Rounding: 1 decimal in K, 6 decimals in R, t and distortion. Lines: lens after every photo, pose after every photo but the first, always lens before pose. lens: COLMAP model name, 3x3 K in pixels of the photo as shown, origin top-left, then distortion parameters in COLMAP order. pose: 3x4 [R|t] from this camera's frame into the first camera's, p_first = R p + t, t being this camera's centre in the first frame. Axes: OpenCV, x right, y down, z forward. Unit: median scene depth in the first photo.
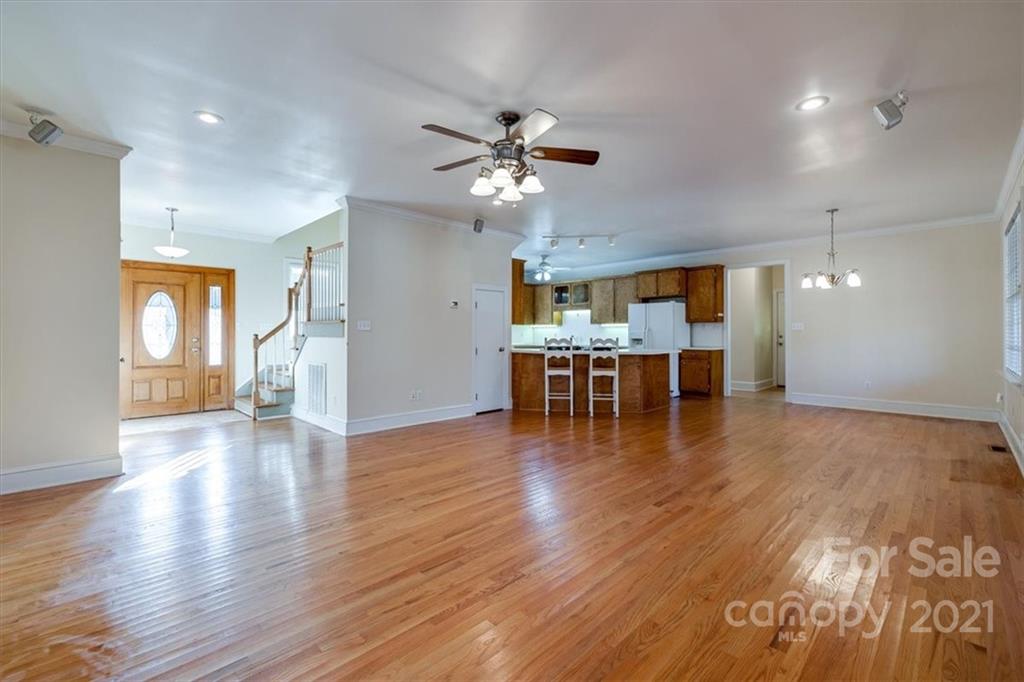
lens RADIAL K [[438.0, 0, 512.8], [0, 438.0, 333.5], [0, 0, 1]] dist [-0.000769, -0.000295]
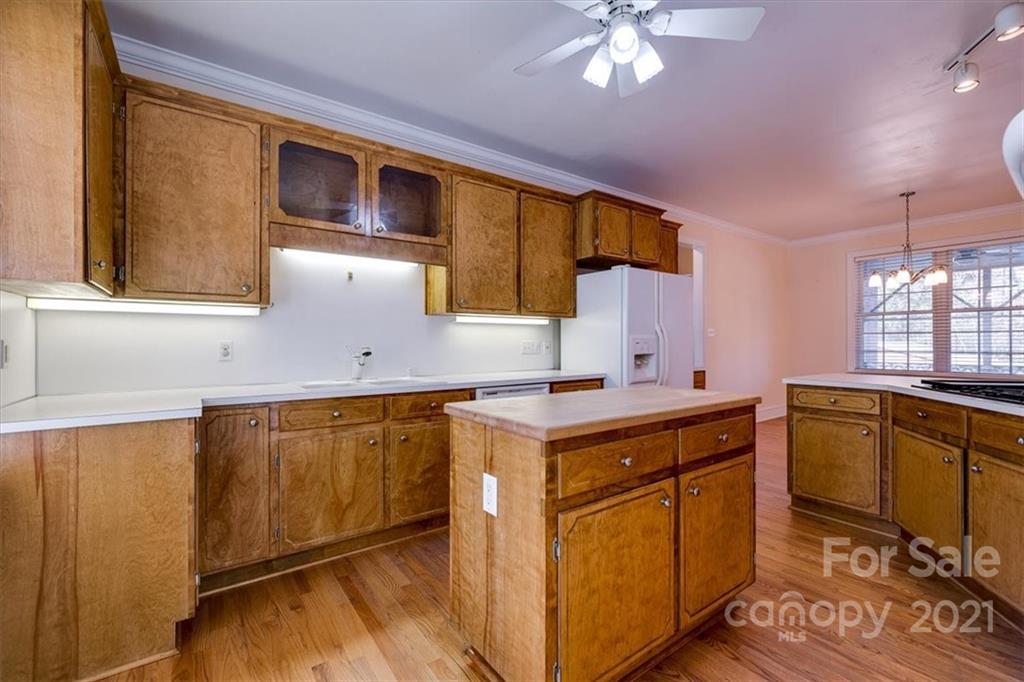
lens RADIAL K [[438.0, 0, 512.8], [0, 438.0, 333.5], [0, 0, 1]] dist [-0.000769, -0.000295]
pose [[0.151558, 0.009157, 0.988406, -0.118287], [-0.001867, 0.999958, -0.008977, -0.003043], [-0.988447, -0.000485, 0.151569, 0.904698]]
